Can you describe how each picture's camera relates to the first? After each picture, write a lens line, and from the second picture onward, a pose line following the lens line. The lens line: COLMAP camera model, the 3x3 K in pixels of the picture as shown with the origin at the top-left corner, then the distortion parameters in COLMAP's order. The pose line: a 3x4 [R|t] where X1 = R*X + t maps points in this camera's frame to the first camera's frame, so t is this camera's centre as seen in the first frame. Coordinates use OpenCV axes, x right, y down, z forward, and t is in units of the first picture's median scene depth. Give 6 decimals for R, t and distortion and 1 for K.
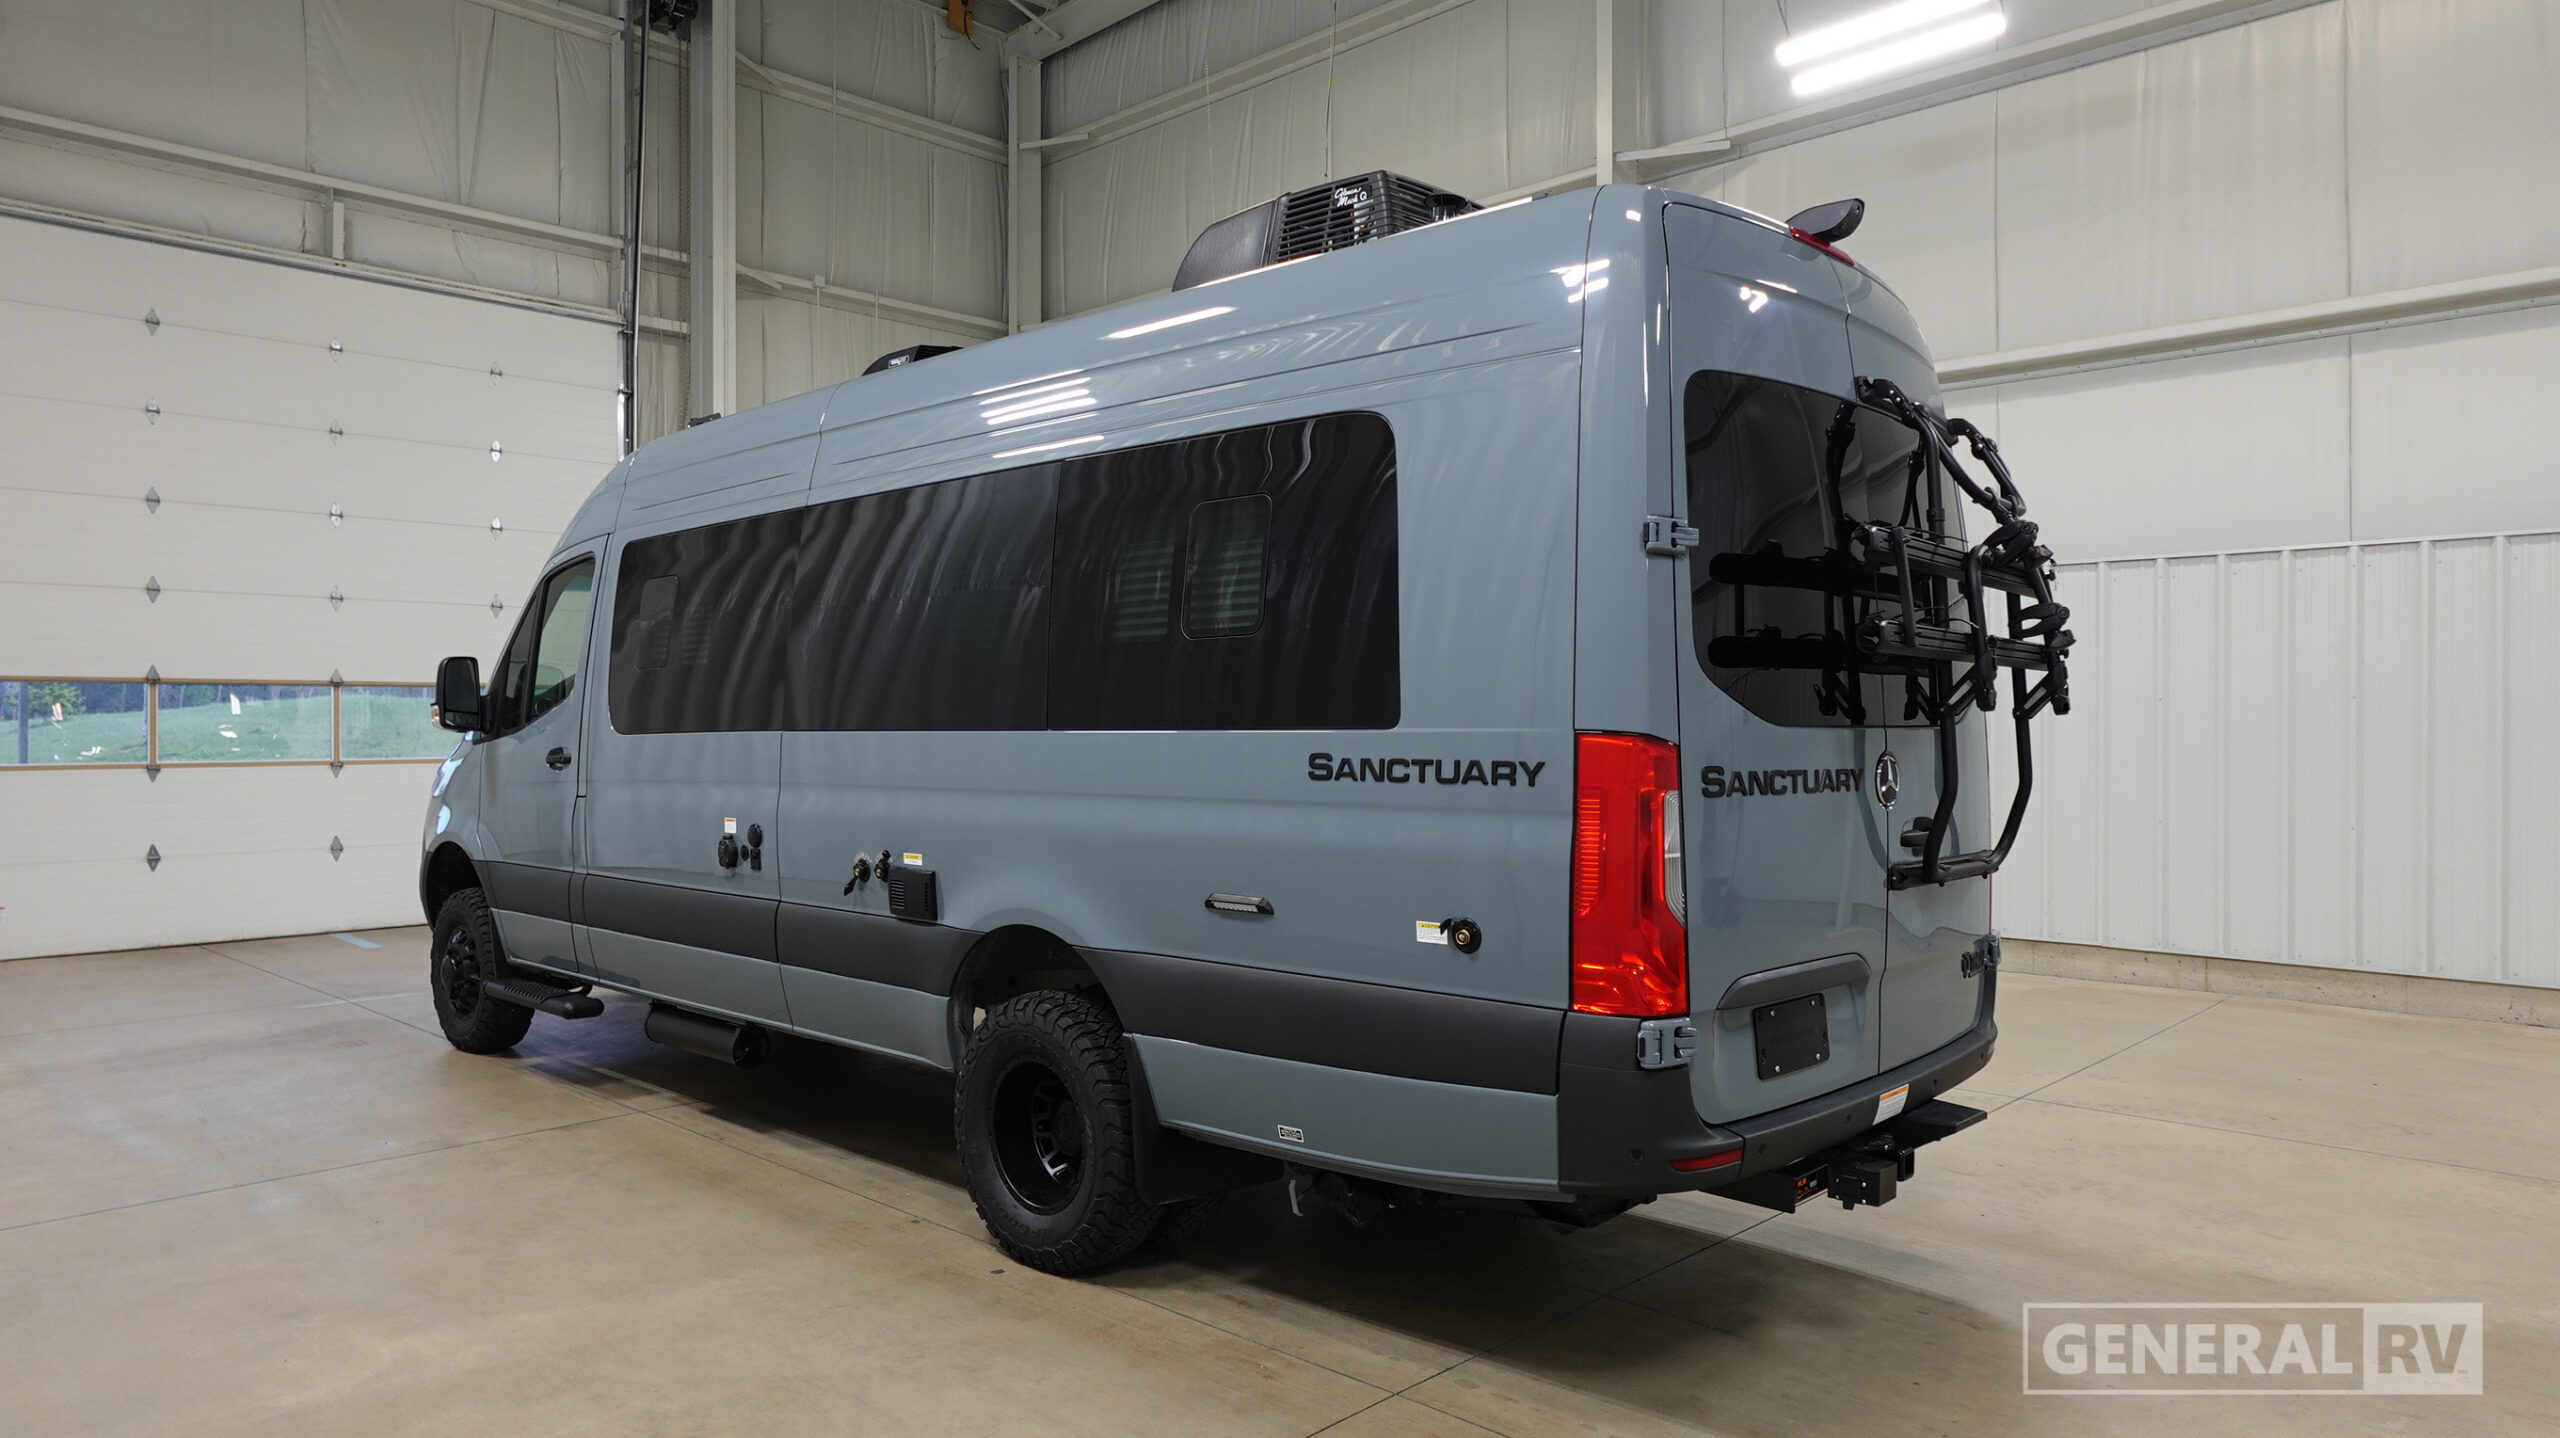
lens RADIAL K [[1607.2, 0, 1288.6], [0, 1607.2, 730.8], [0, 0, 1]] dist [-0.001118, 0.002246]
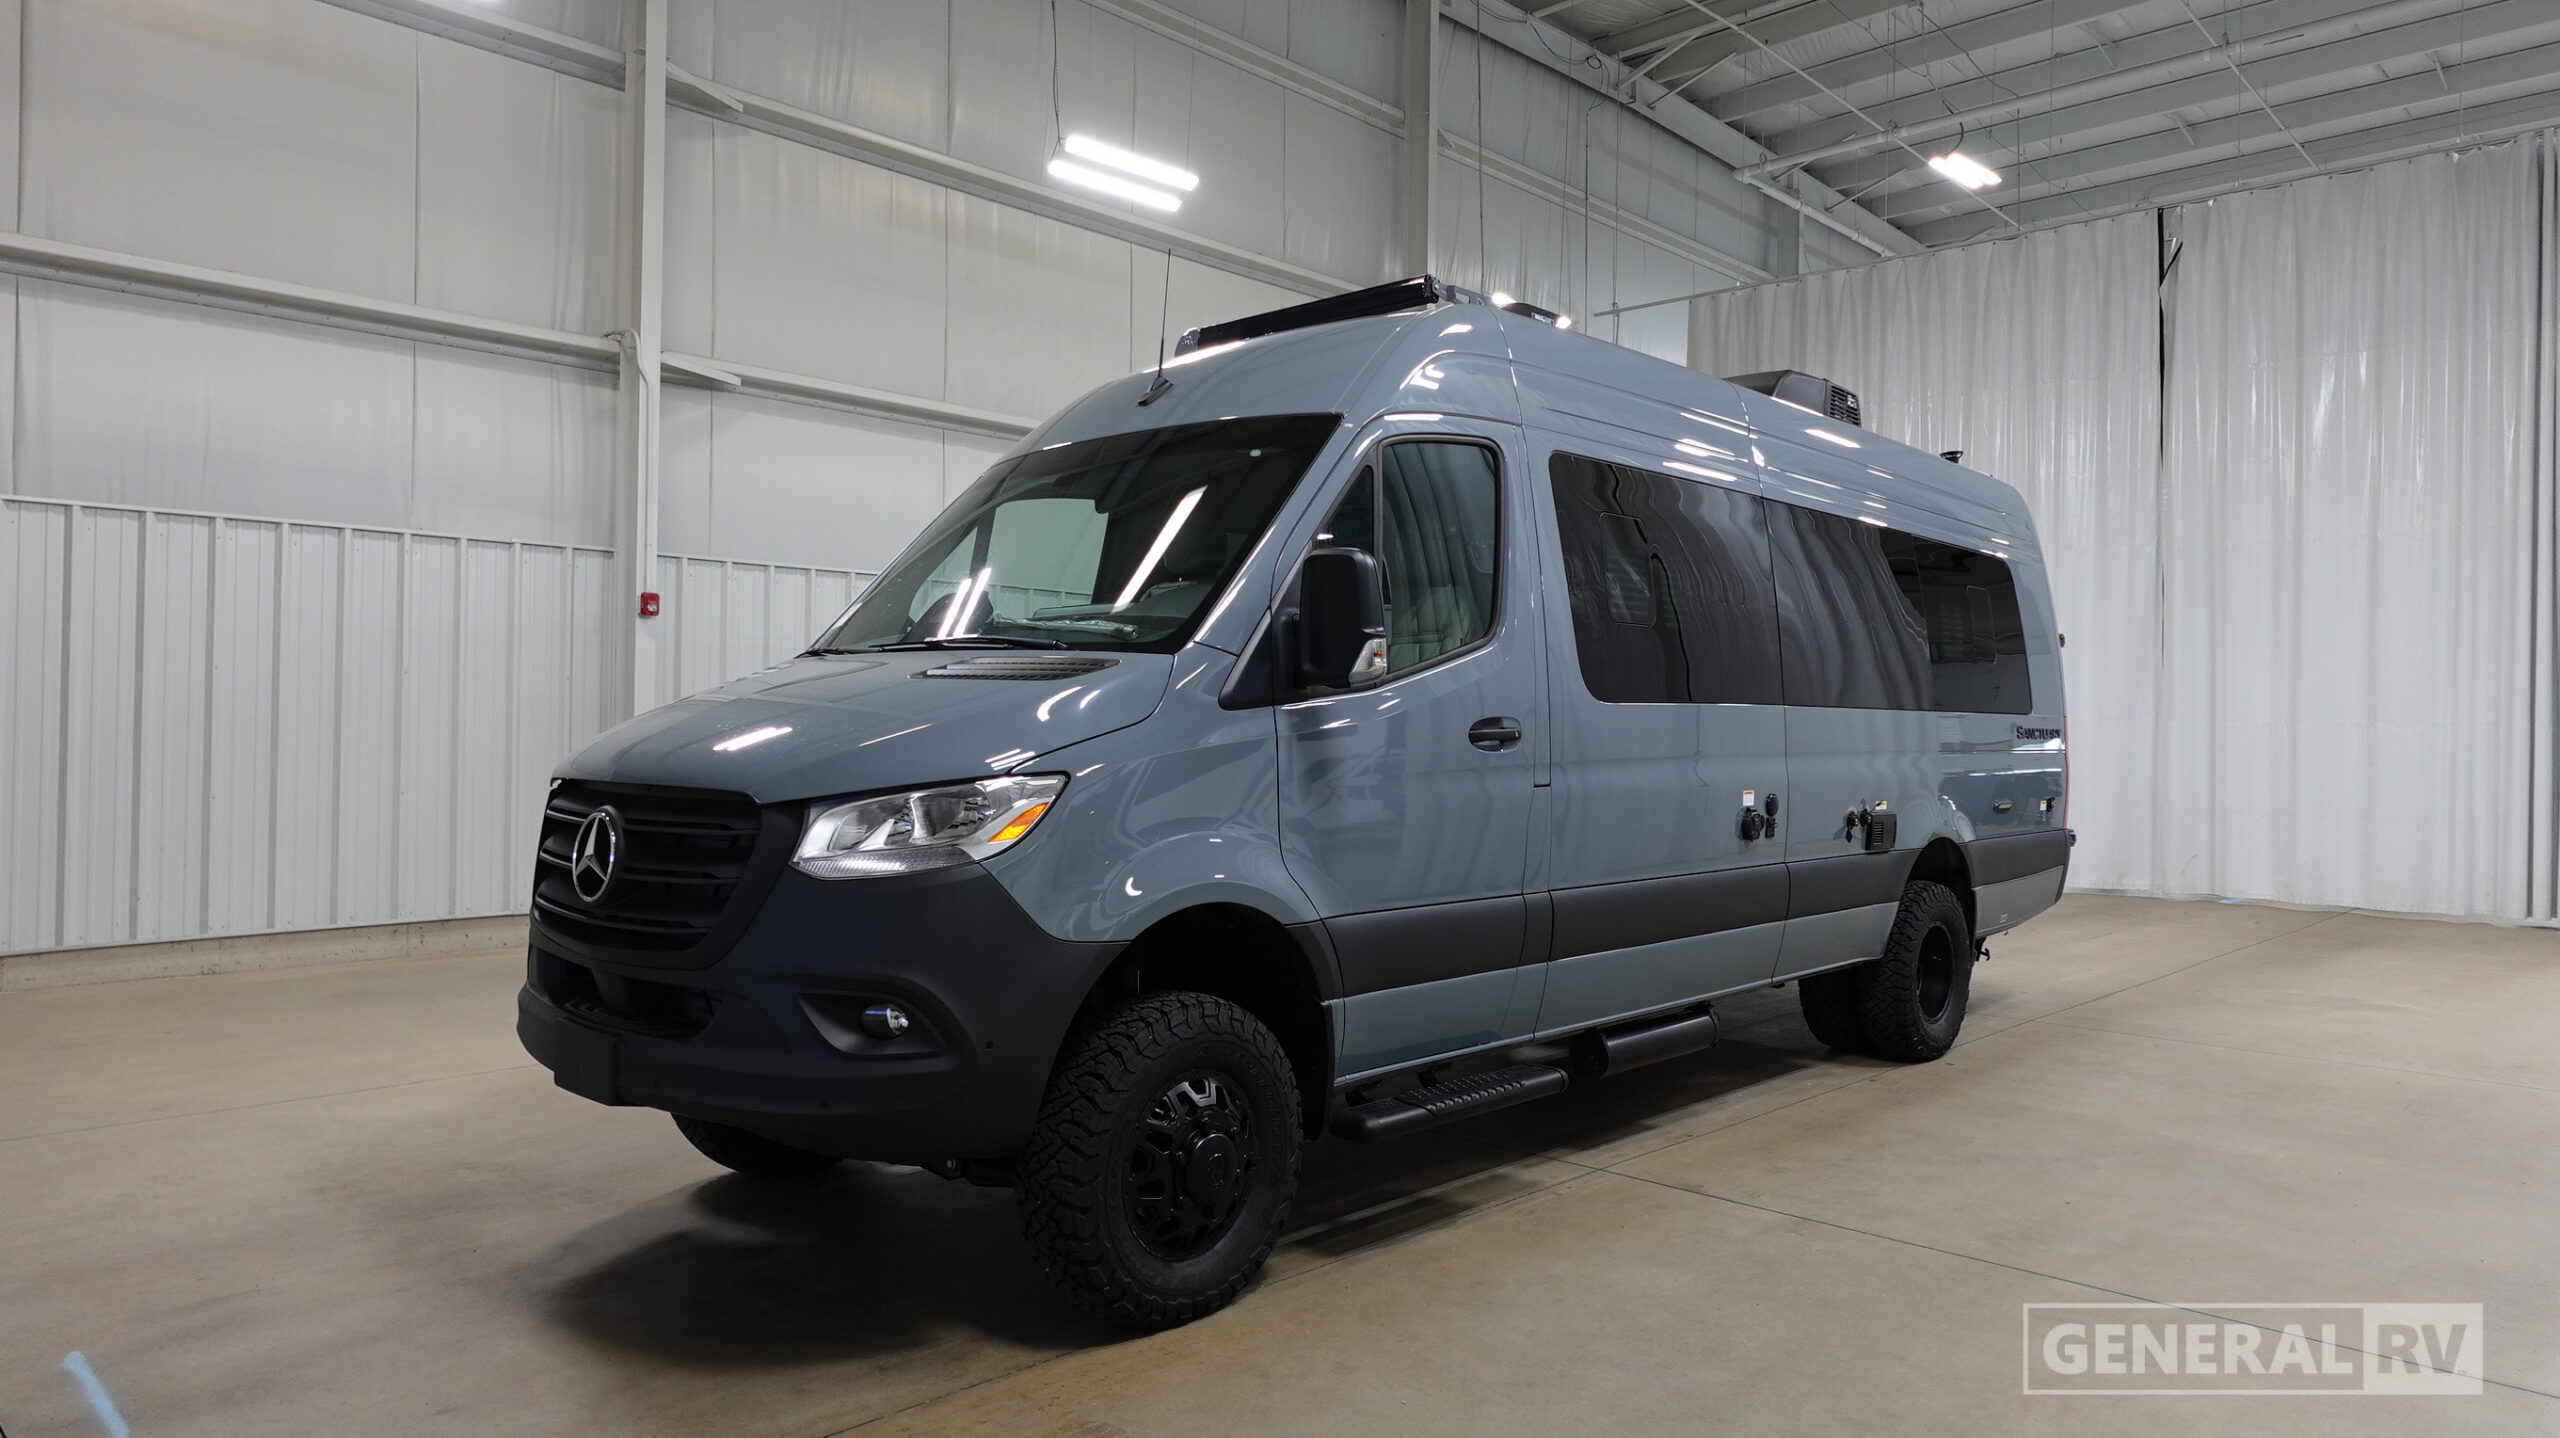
lens RADIAL K [[1474.8, 0, 1282.1], [0, 1474.8, 719.0], [0, 0, 1]] dist [-0.003521, 0.002876]
pose [[0.044005, -0.002194, 0.999029, -1.204042], [-0.023189, 0.999726, 0.003217, 0.012660], [-0.998762, -0.023308, 0.043942, 1.179870]]
